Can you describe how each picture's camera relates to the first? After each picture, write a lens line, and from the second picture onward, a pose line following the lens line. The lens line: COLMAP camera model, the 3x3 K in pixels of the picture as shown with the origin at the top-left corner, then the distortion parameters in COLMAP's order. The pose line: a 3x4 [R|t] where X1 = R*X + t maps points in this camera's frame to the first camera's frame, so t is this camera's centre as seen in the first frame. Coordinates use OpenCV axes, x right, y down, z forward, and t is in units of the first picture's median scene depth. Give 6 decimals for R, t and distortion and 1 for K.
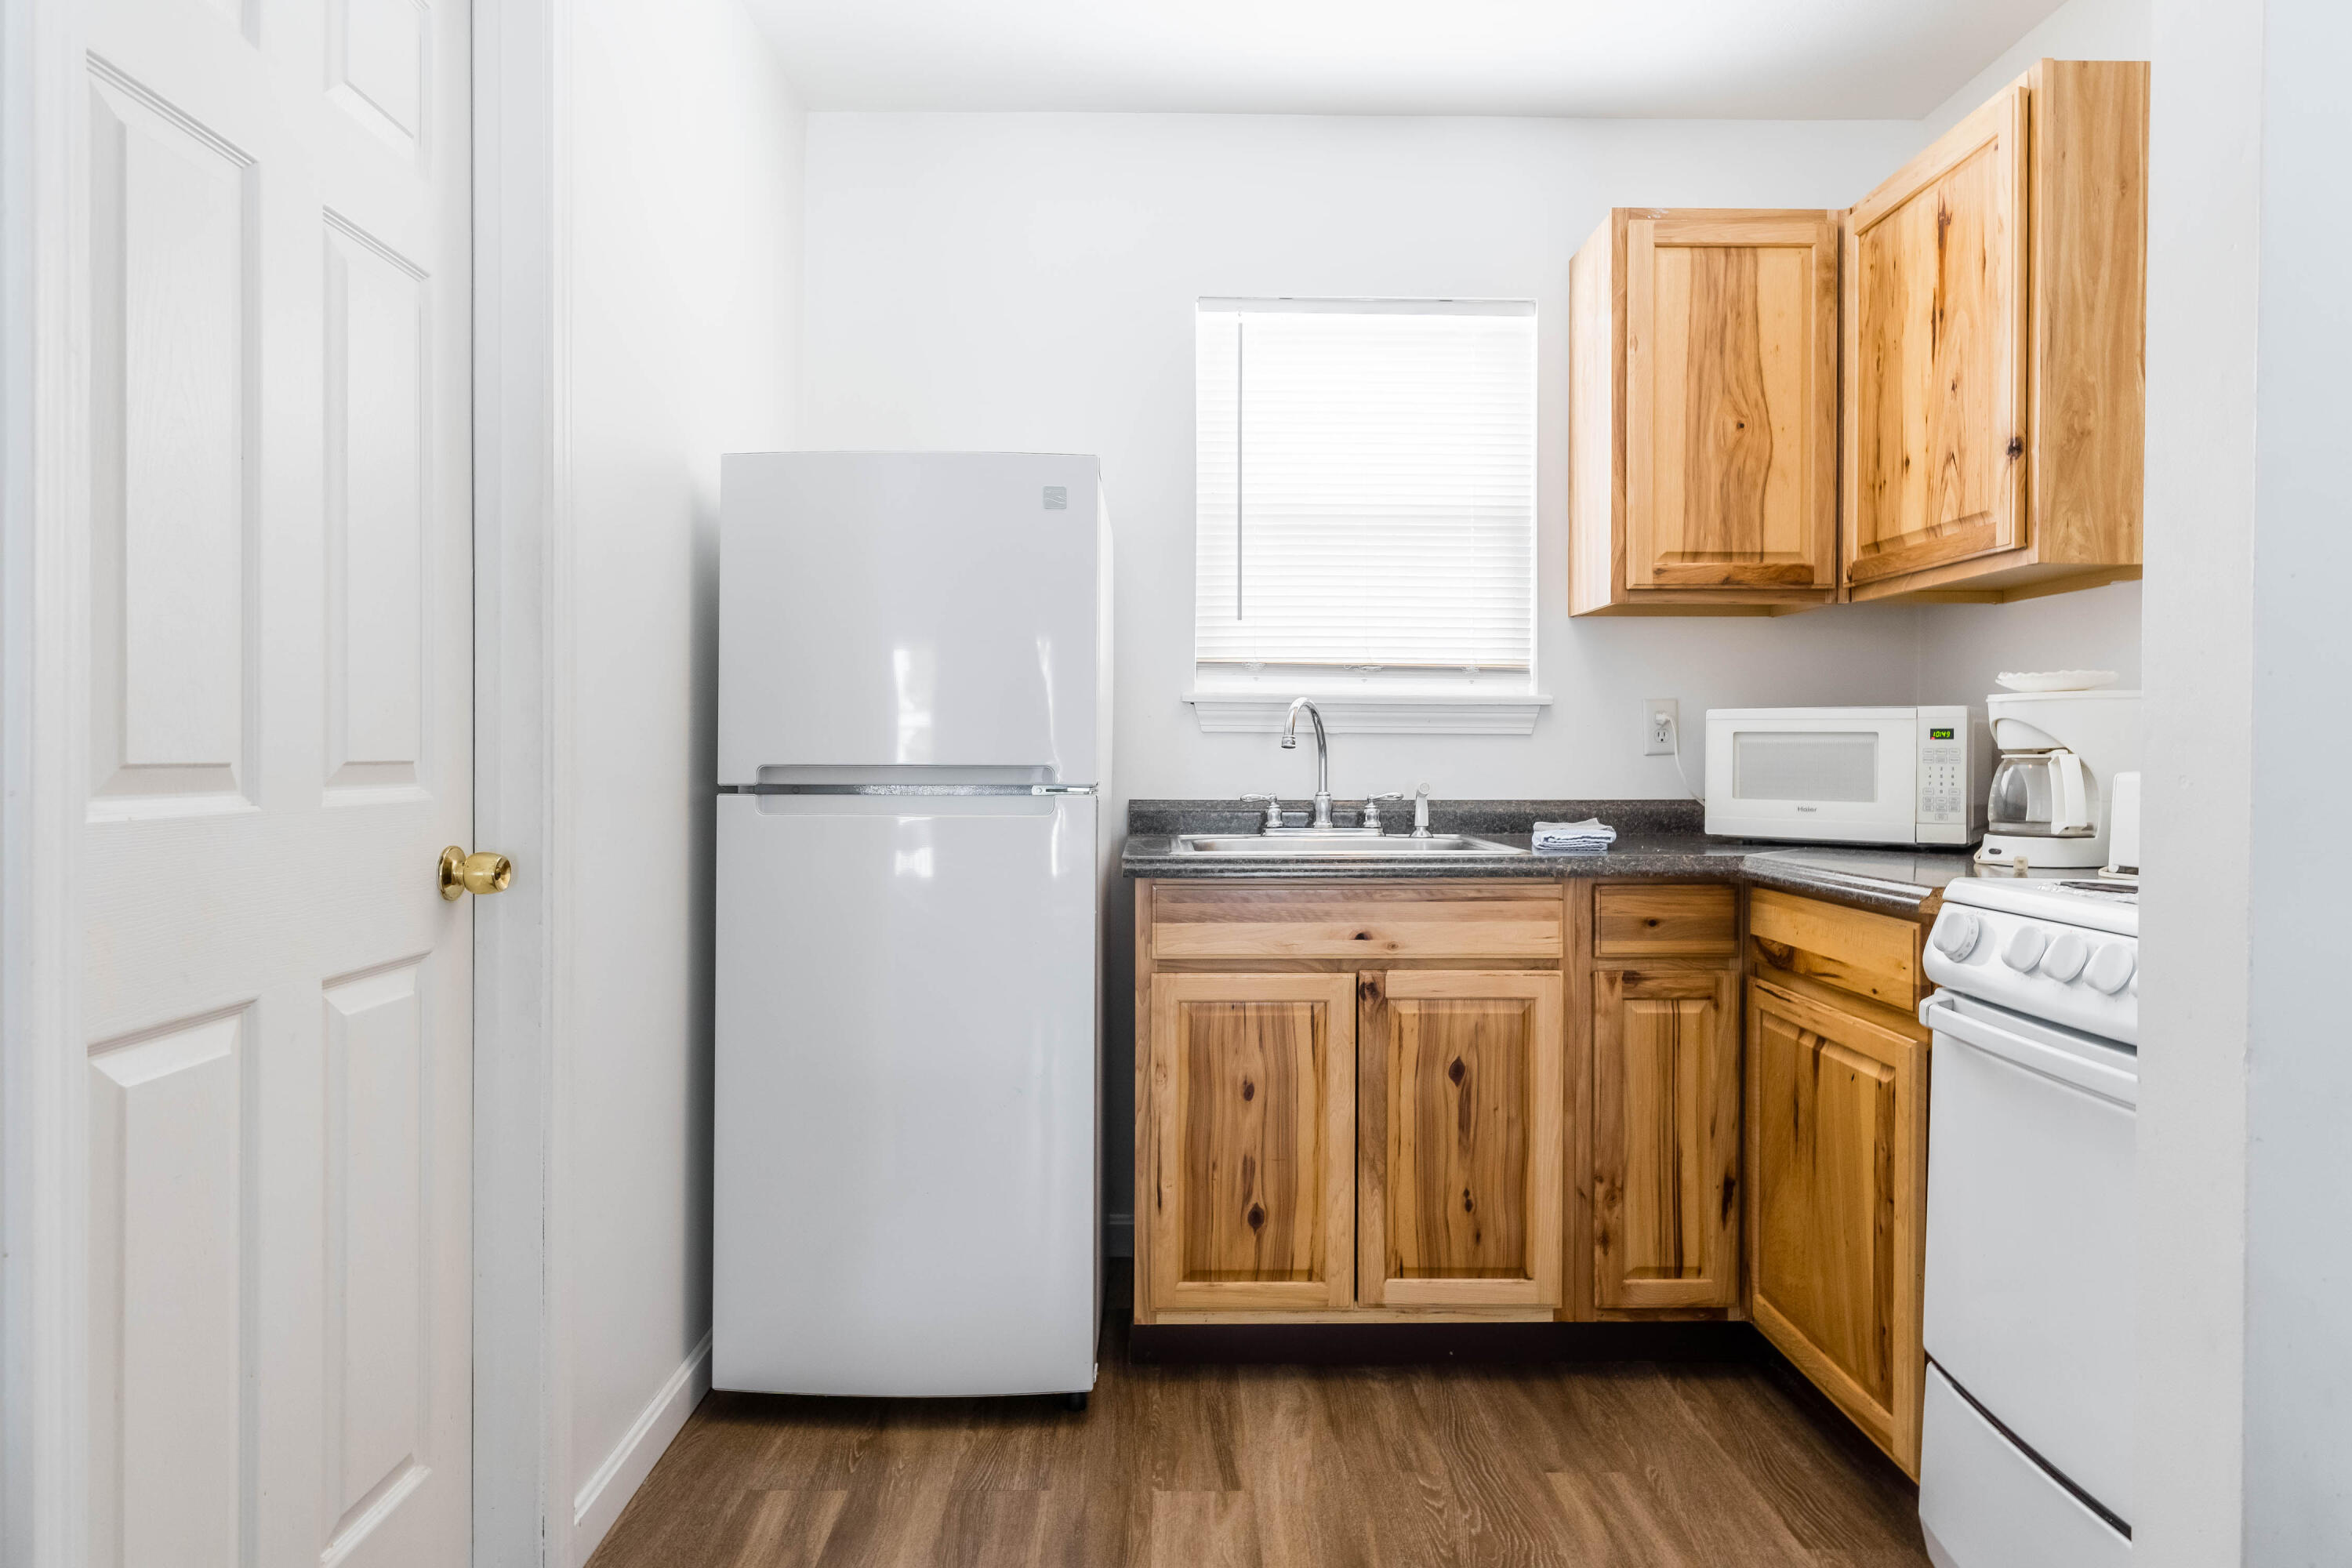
lens RADIAL K [[1513.5, 0, 1283.8], [0, 1513.5, 768.5], [0, 0, 1]] dist [0.000949, 0.000282]
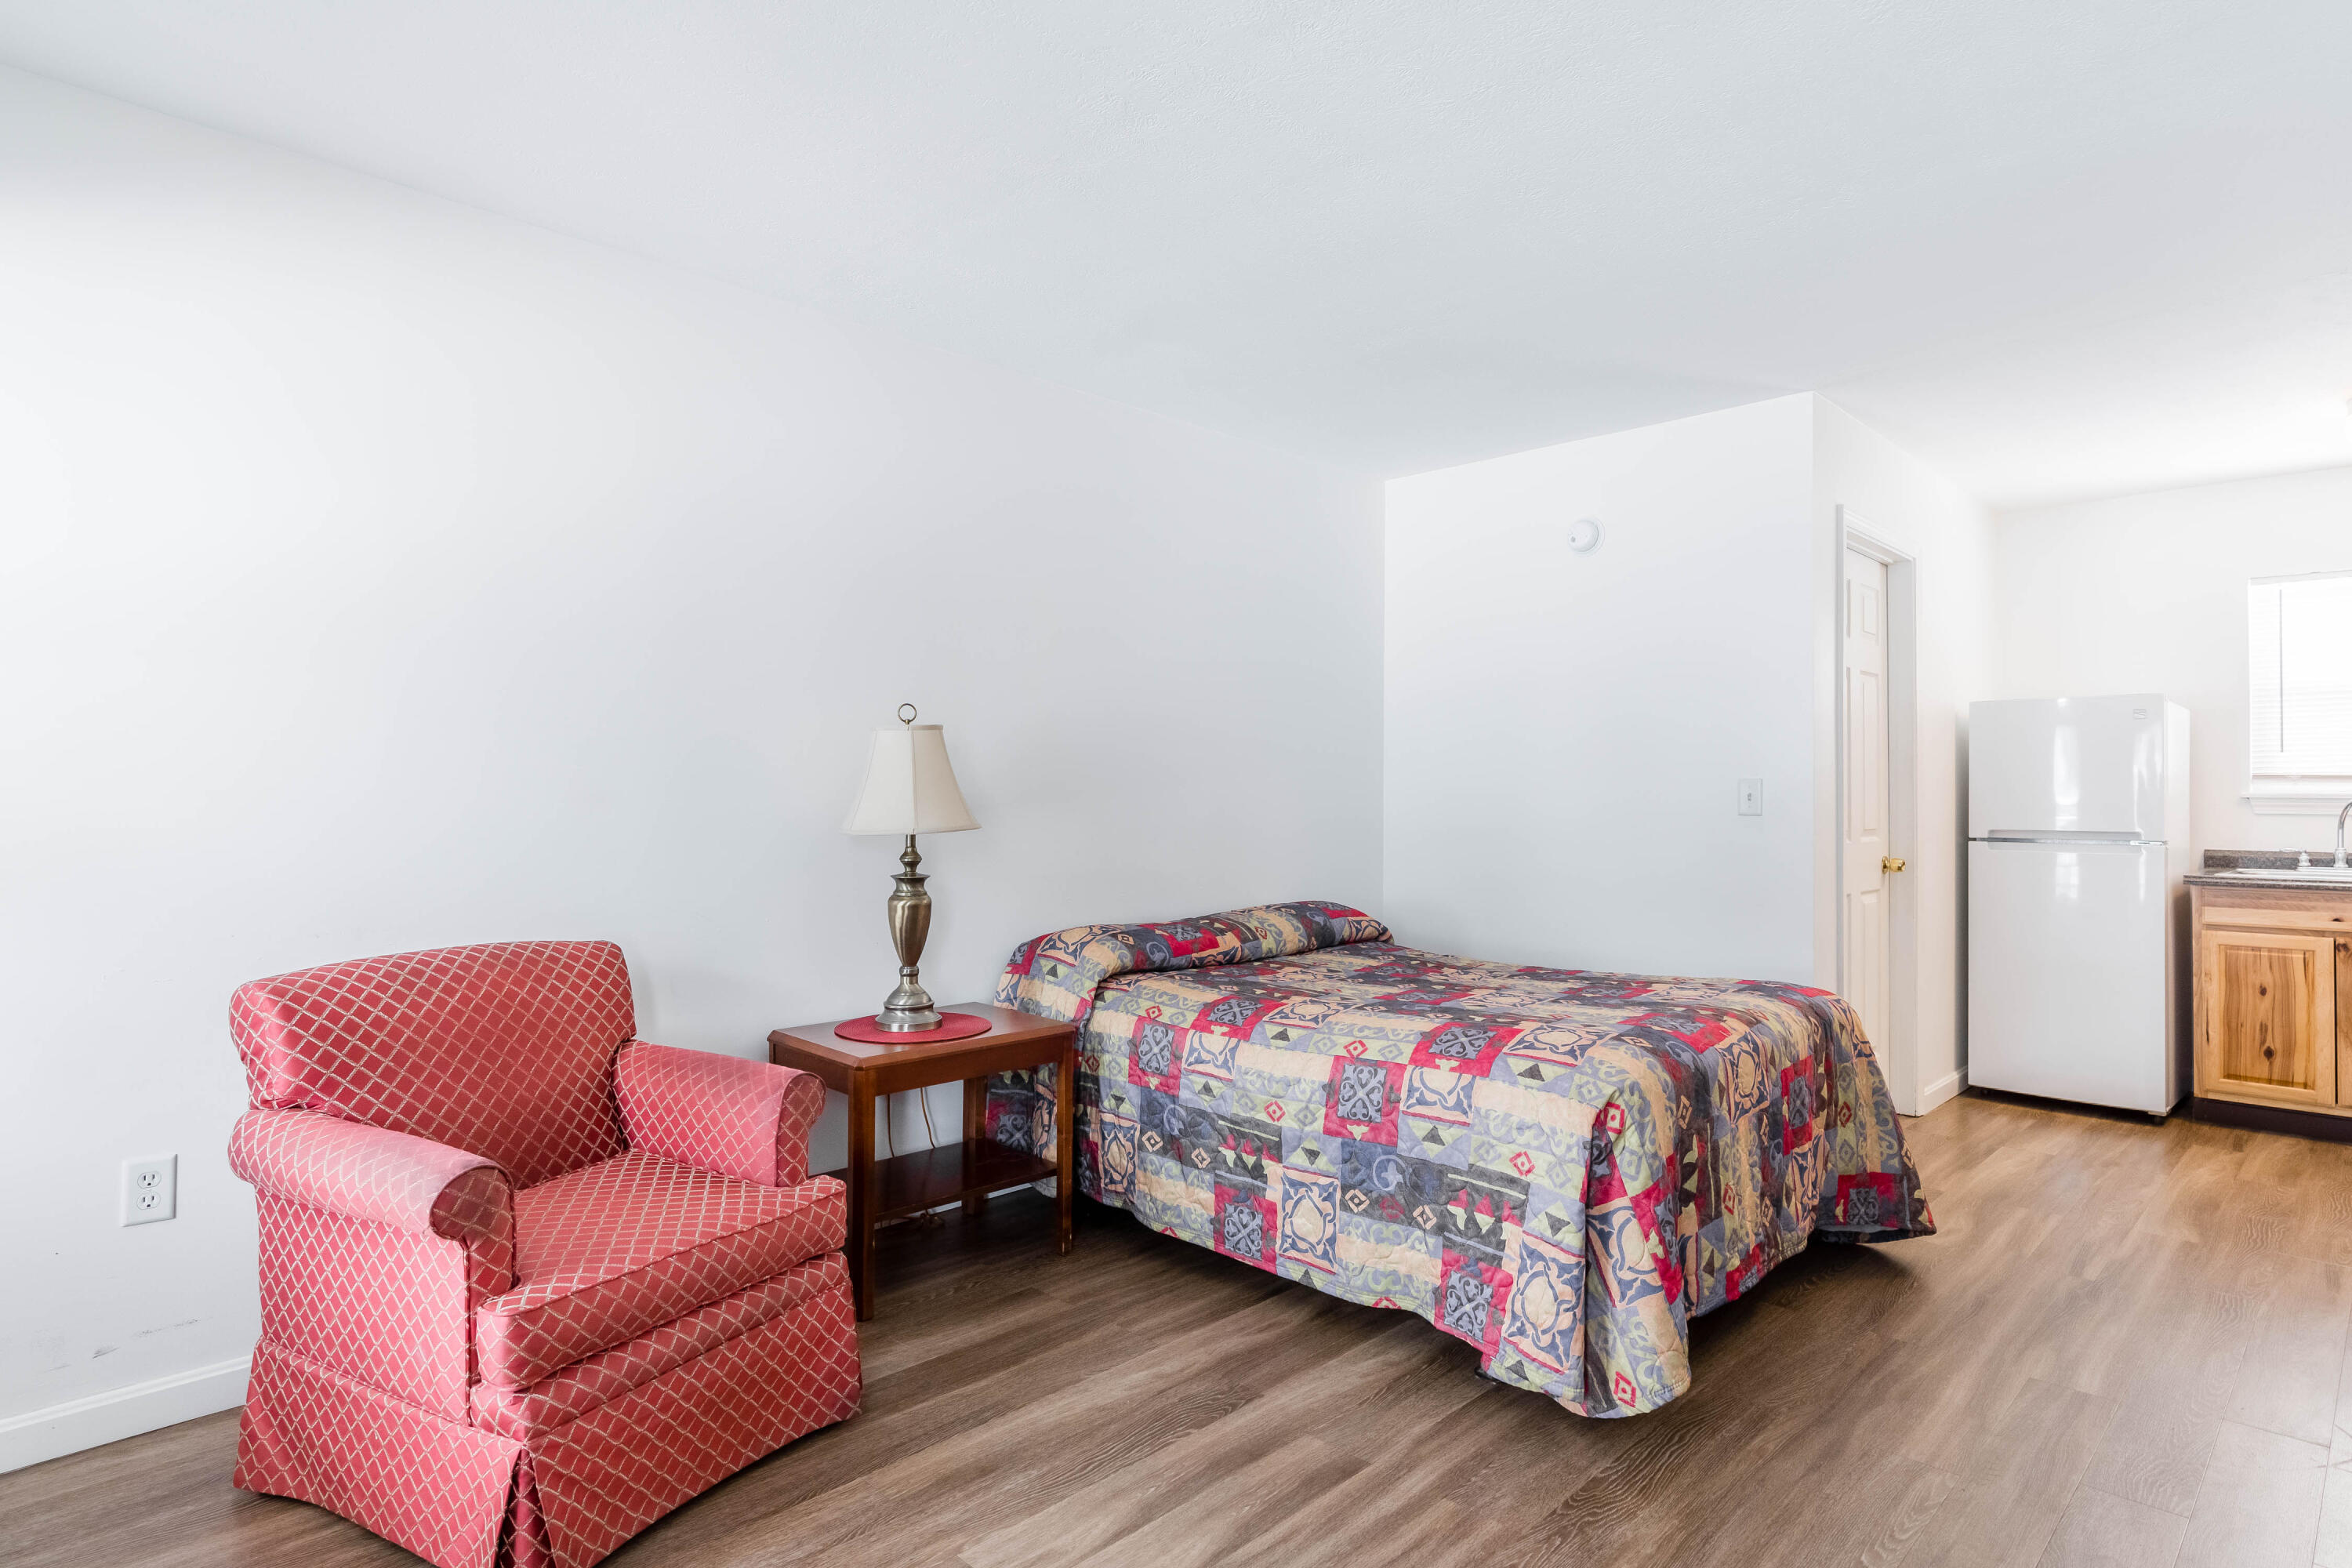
lens RADIAL K [[1365.7, 0, 1045.6], [0, 1365.7, 779.4], [0, 0, 1]] dist [-0.002672, 0.001020]
pose [[0.632137, -0.012985, -0.774748, 0.369772], [-0.008500, 0.999683, -0.023690, -0.017312], [0.774810, 0.021561, 0.631827, -1.460933]]
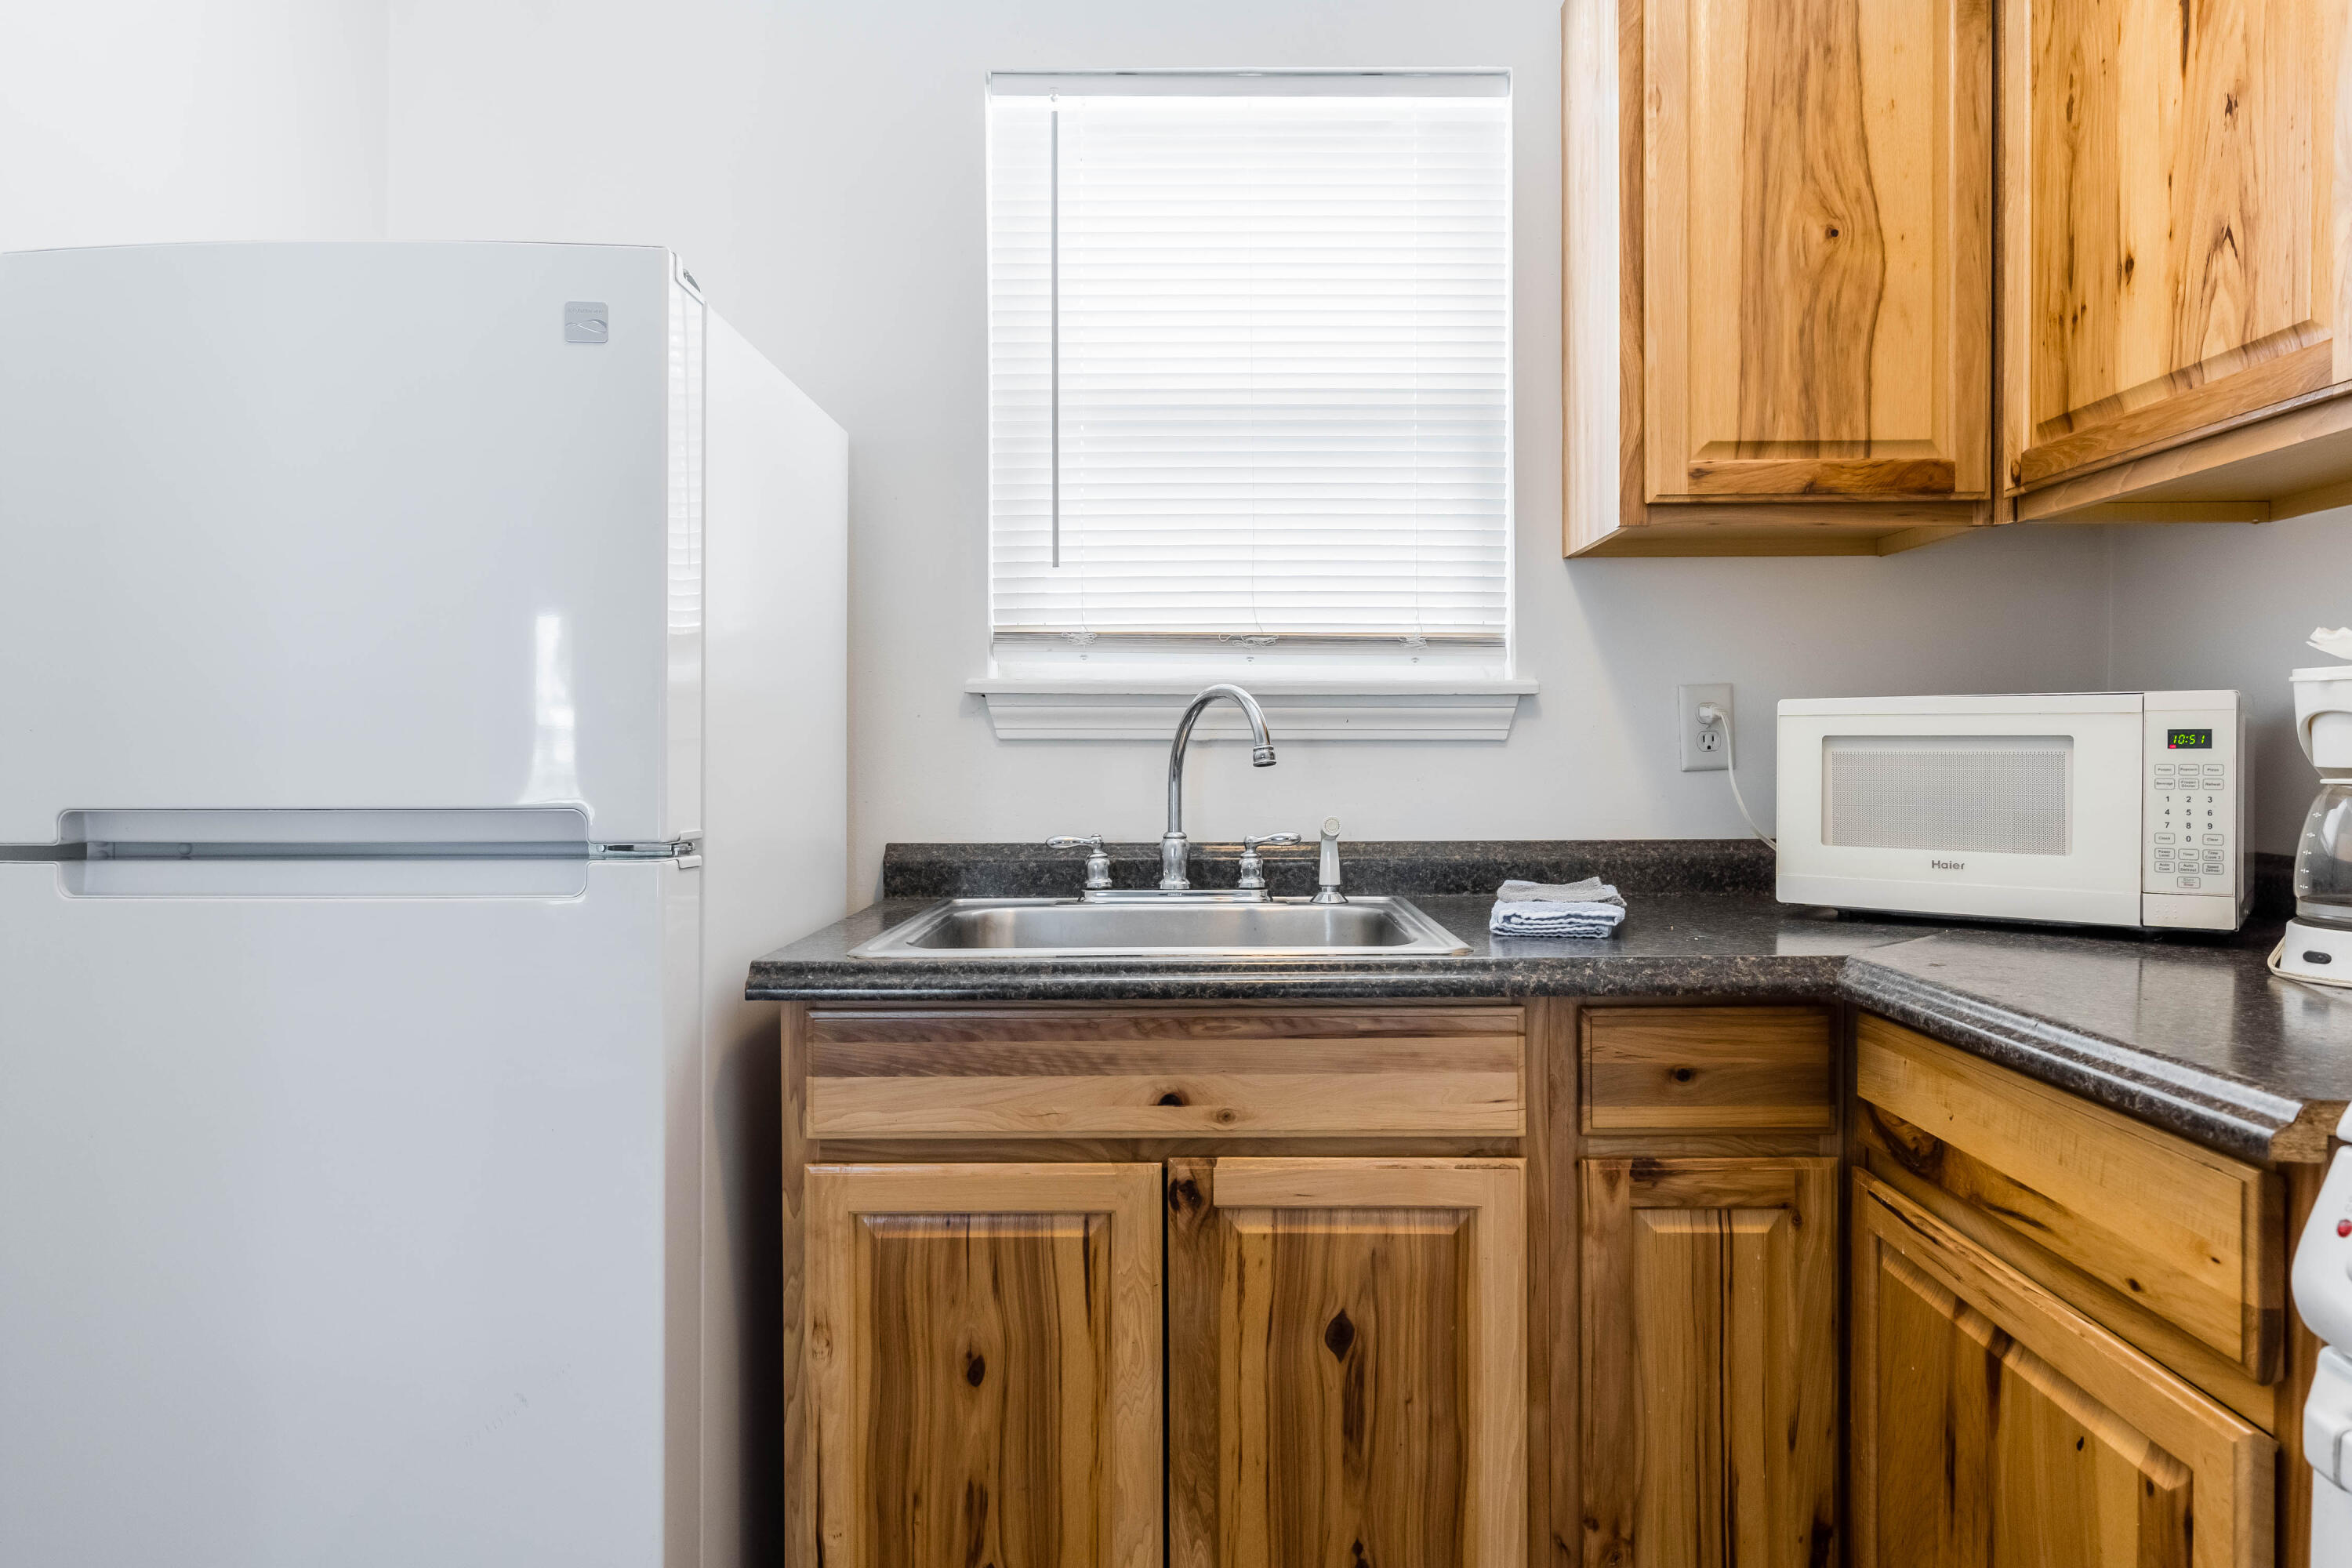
lens RADIAL K [[1523.5, 0, 1306.1], [0, 1523.5, 768.8], [0, 0, 1]] dist [-0.002331, 0.001813]
pose [[0.999577, -0.005032, -0.028648, 0.118959], [0.005107, 0.999984, 0.002551, -0.015136], [0.028634, -0.002696, 0.999586, 0.424883]]
